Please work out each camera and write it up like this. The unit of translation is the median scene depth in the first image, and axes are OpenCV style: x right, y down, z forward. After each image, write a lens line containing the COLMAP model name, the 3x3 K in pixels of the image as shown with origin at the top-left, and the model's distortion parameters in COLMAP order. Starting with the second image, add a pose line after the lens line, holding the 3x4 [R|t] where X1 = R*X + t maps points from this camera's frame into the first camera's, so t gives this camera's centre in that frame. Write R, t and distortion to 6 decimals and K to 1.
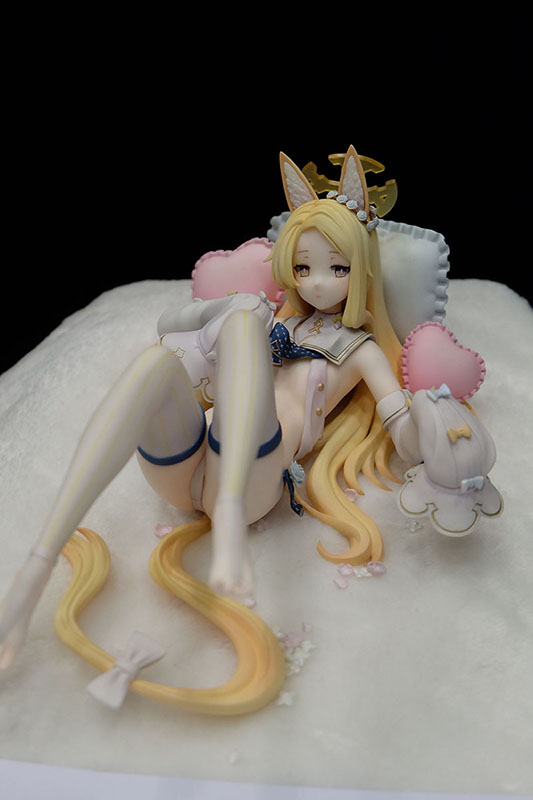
lens RADIAL K [[1284.1, 0, 266.6], [0, 1284.1, 397.6], [0, 0, 1]] dist [-0.045407, 0.000000]
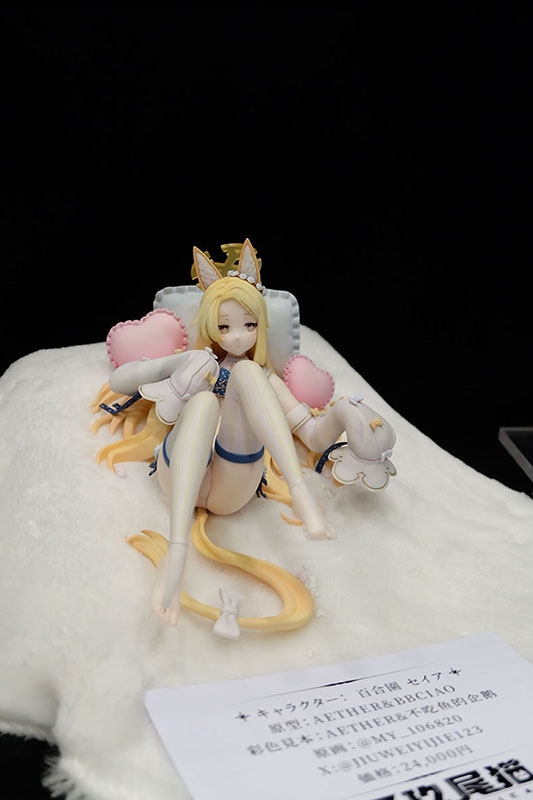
lens RADIAL K [[1284.1, 0, 266.7], [0, 1284.1, 401.6], [0, 0, 1]] dist [-0.045407, 0.000000]
pose [[0.891636, -0.133577, 0.432601, -0.554303], [0.141230, 0.989870, 0.014557, -0.034269], [-0.430163, 0.048116, 0.901468, -0.290306]]
